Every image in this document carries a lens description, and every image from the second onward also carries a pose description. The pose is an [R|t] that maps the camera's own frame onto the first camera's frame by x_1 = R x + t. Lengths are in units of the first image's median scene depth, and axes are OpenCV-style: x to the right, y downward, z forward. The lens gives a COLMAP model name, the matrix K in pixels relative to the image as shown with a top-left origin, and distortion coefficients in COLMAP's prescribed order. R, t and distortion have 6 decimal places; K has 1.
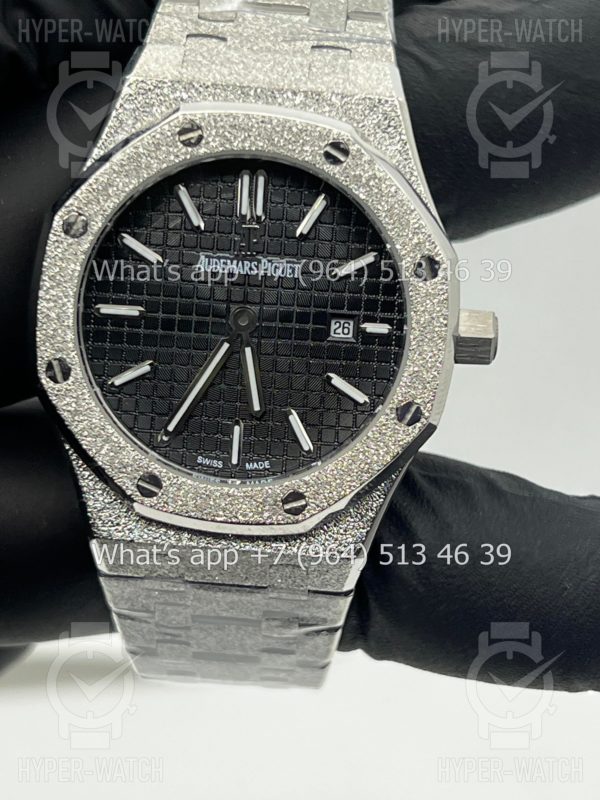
lens RADIAL K [[1814.0, 0, 304.2], [0, 1814.0, 401.5], [0, 0, 1]] dist [0.119869, 0.000000]
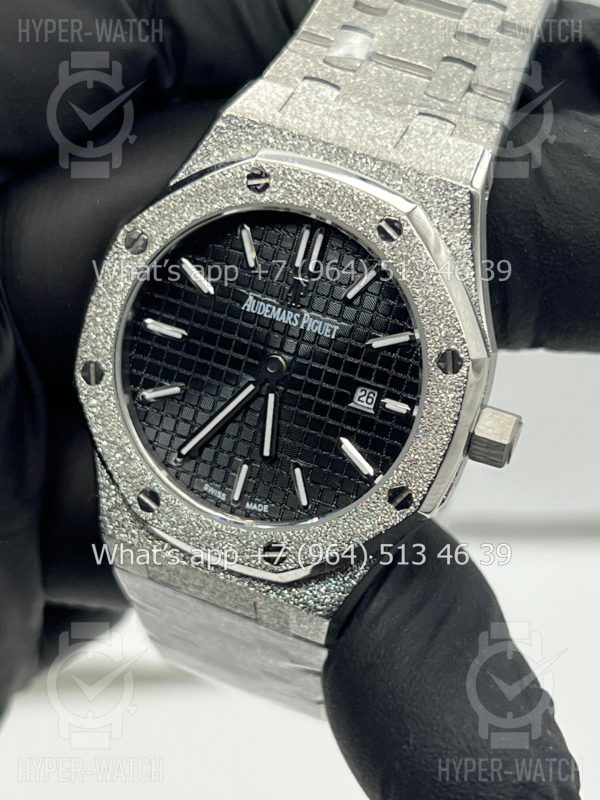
lens RADIAL K [[1814.0, 0, 297.9], [0, 1814.0, 394.6], [0, 0, 1]] dist [0.119869, 0.000000]
pose [[0.938582, 0.241785, -0.246179, 0.234320], [-0.227094, 0.969991, 0.086863, -0.121412], [0.259794, -0.025622, 0.965324, 0.015246]]
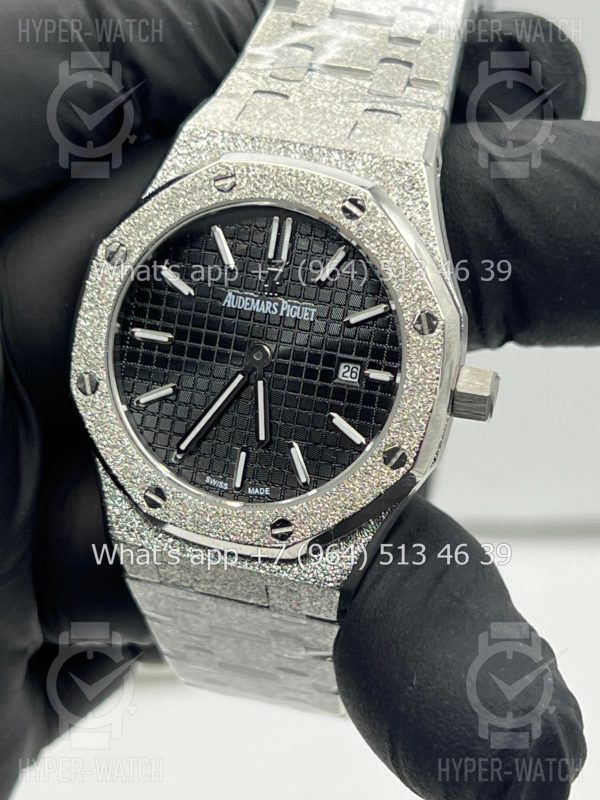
lens RADIAL K [[1814.0, 0, 297.2], [0, 1814.0, 404.2], [0, 0, 1]] dist [0.119869, 0.000000]
pose [[0.968679, 0.105701, -0.224697, 0.233236], [-0.112137, 0.993563, -0.016040, -0.001133], [0.221555, 0.040735, 0.974297, -0.044840]]
